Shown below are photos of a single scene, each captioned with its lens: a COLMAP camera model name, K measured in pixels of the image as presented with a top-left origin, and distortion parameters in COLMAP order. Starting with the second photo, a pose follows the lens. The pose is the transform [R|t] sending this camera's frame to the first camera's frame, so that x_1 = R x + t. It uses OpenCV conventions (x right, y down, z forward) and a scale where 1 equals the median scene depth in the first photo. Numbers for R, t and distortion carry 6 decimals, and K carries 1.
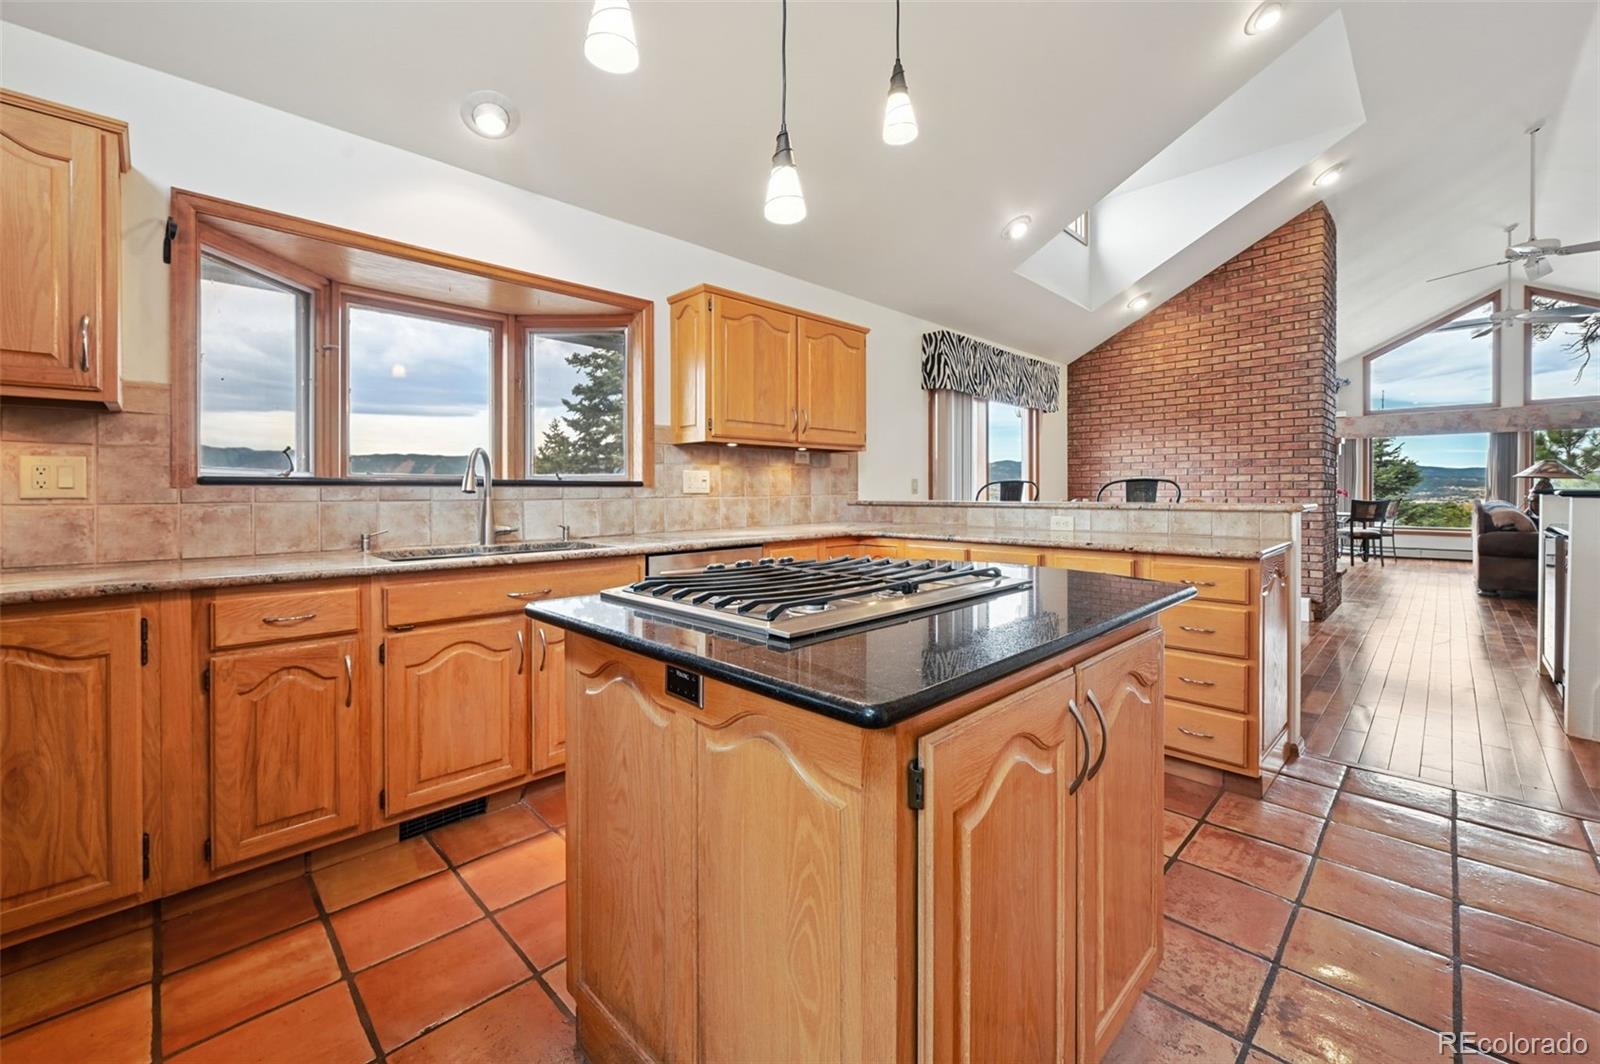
lens RADIAL K [[643.1, 0, 825.7], [0, 643.1, 494.9], [0, 0, 1]] dist [-0.000022, 0.000014]
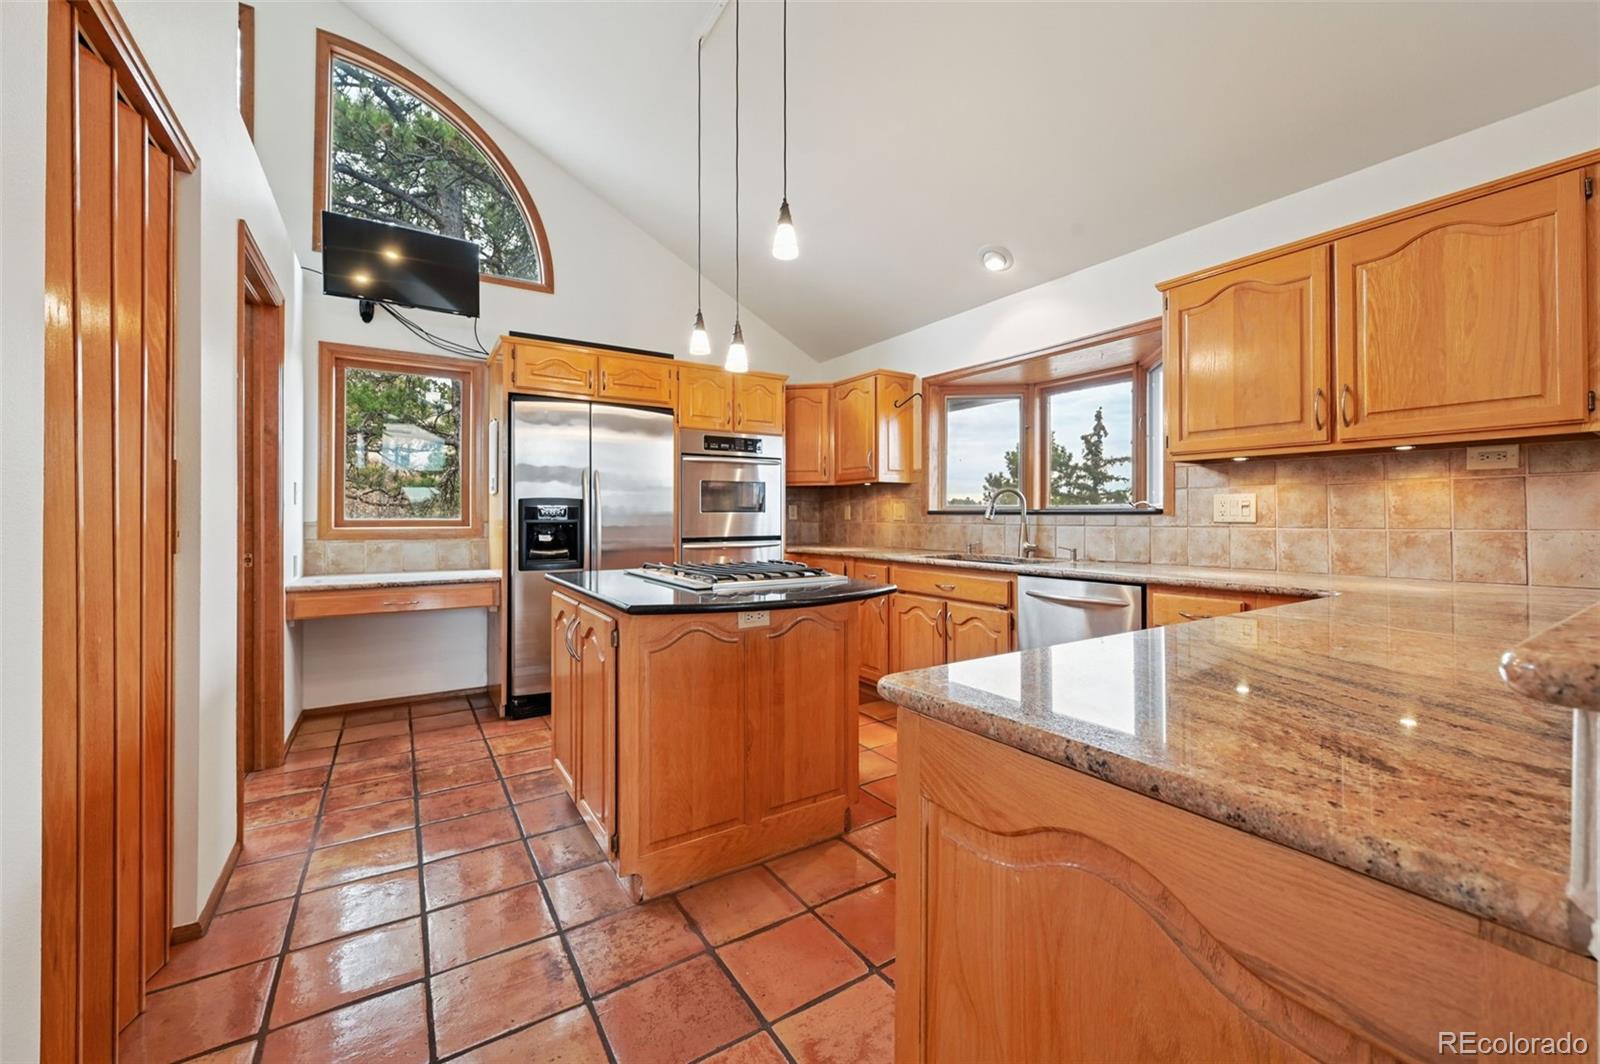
lens RADIAL K [[643.1, 0, 839.0], [0, 643.1, 510.4], [0, 0, 1]] dist [-0.000022, 0.000014]
pose [[-0.202790, -0.007153, -0.979196, 0.728762], [-0.007505, 0.999955, -0.005751, -0.009577], [0.979194, 0.006182, -0.202834, 0.719460]]
